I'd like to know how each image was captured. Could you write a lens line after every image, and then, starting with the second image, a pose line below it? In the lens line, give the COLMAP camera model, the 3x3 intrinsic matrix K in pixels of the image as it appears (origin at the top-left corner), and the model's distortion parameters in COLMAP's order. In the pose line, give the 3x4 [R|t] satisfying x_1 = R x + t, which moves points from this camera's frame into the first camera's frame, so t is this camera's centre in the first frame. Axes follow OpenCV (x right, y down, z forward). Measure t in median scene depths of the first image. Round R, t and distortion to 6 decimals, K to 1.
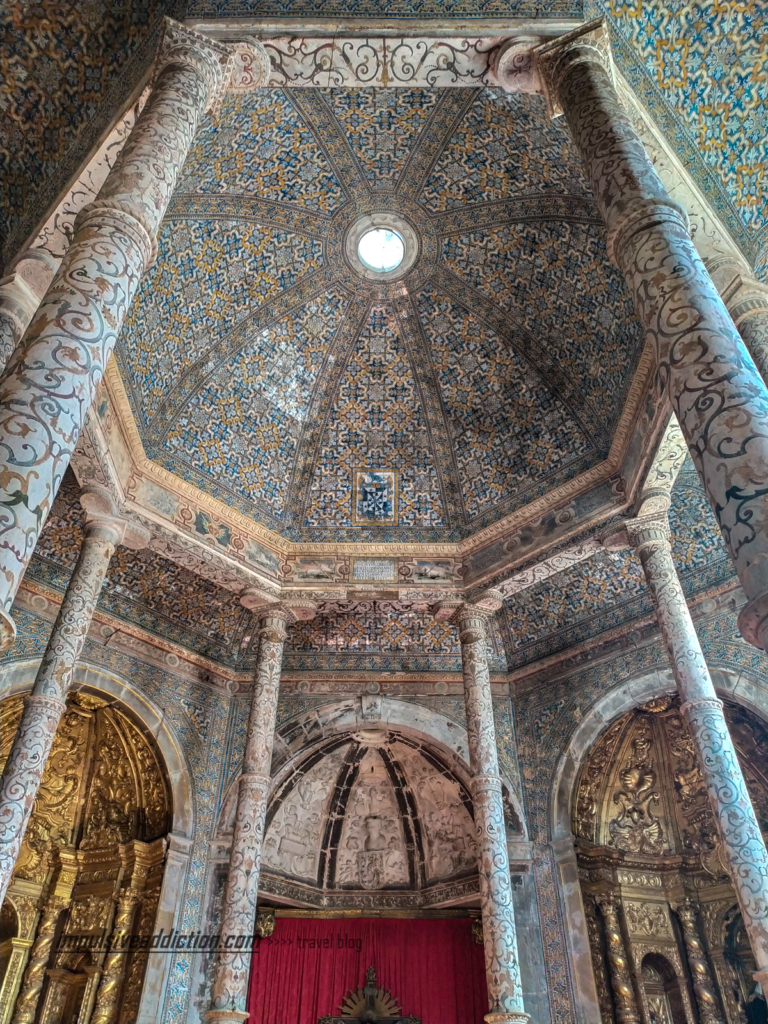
lens RADIAL K [[740.6, 0, 384.0], [0, 740.6, 512.0], [0, 0, 1]] dist [0.043056, -0.045689]
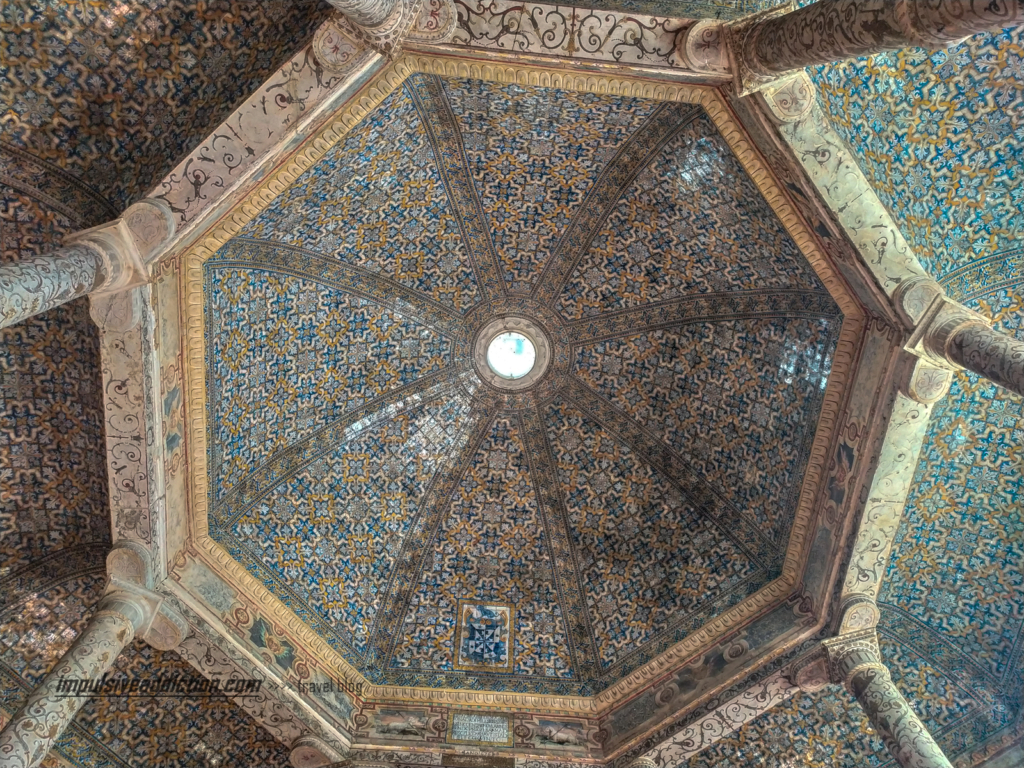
lens RADIAL K [[740.6, 0, 514.4], [0, 740.6, 384.4], [0, 0, 1]] dist [0.043056, -0.045689]
pose [[0.995629, 0.078682, 0.050322, -0.047829], [-0.043260, 0.866006, -0.498159, 0.162930], [-0.082775, 0.493804, 0.865624, 0.205727]]
